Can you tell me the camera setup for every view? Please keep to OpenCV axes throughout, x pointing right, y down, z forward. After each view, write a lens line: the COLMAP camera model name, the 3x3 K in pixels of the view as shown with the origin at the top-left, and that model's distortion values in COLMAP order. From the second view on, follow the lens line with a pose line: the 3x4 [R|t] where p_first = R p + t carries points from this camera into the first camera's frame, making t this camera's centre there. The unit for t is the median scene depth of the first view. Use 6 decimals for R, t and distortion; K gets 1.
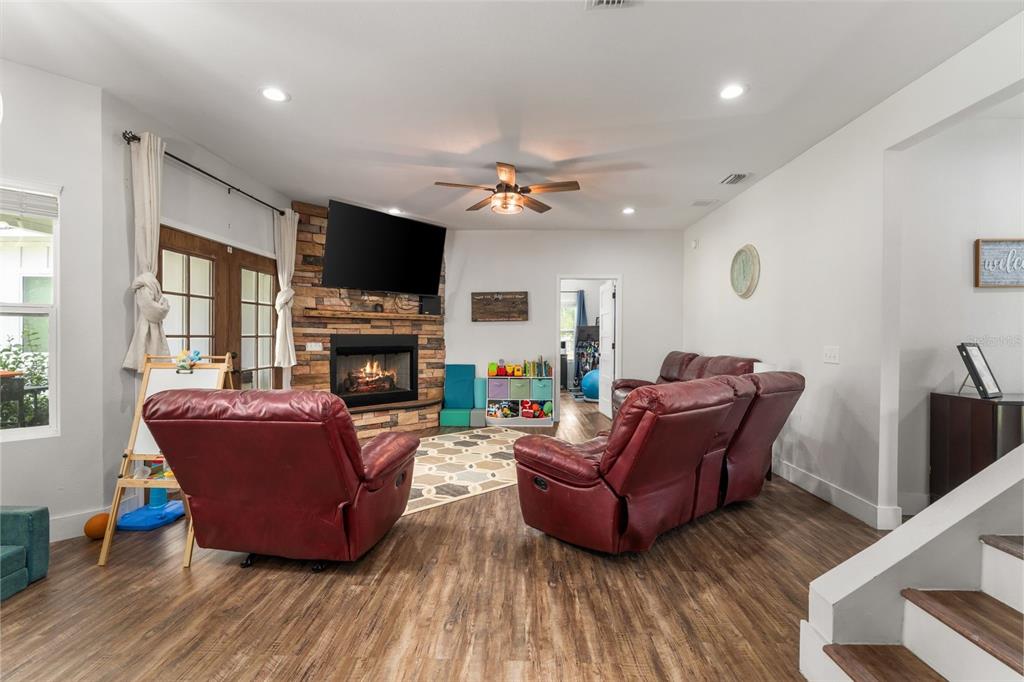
lens RADIAL K [[462.6, 0, 516.2], [0, 462.6, 337.2], [0, 0, 1]] dist [-0.006729, 0.002973]
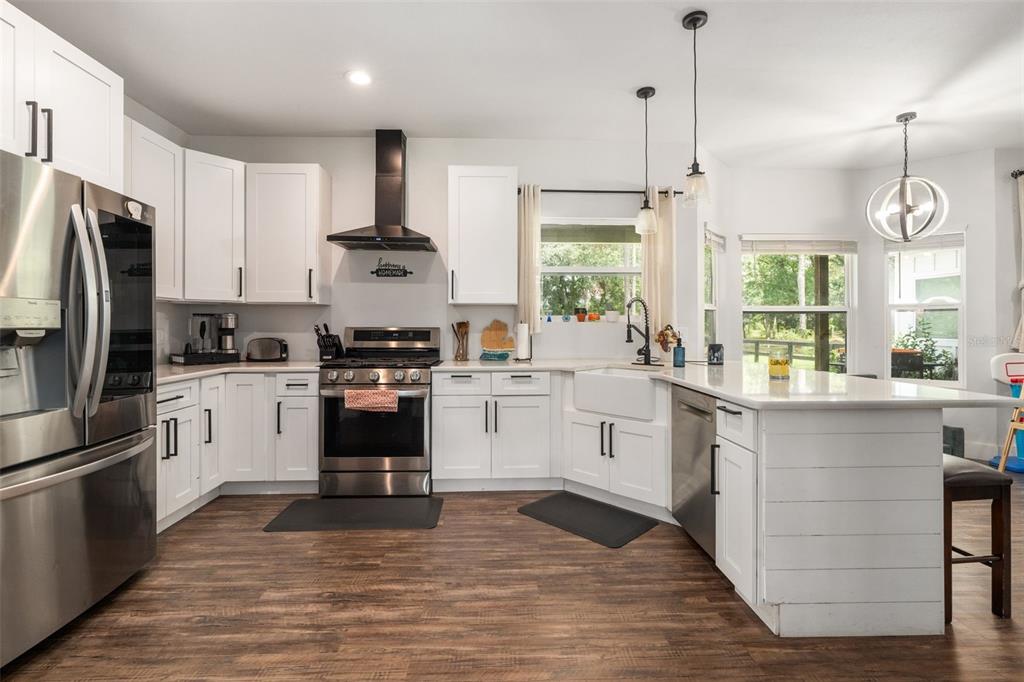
lens RADIAL K [[462.6, 0, 502.8], [0, 462.6, 325.0], [0, 0, 1]] dist [-0.006729, 0.002973]
pose [[0.049503, -0.006412, -0.998753, 0.205863], [-0.001171, 0.999978, -0.006478, 0.006583], [0.998773, 0.001490, 0.049494, -0.272135]]
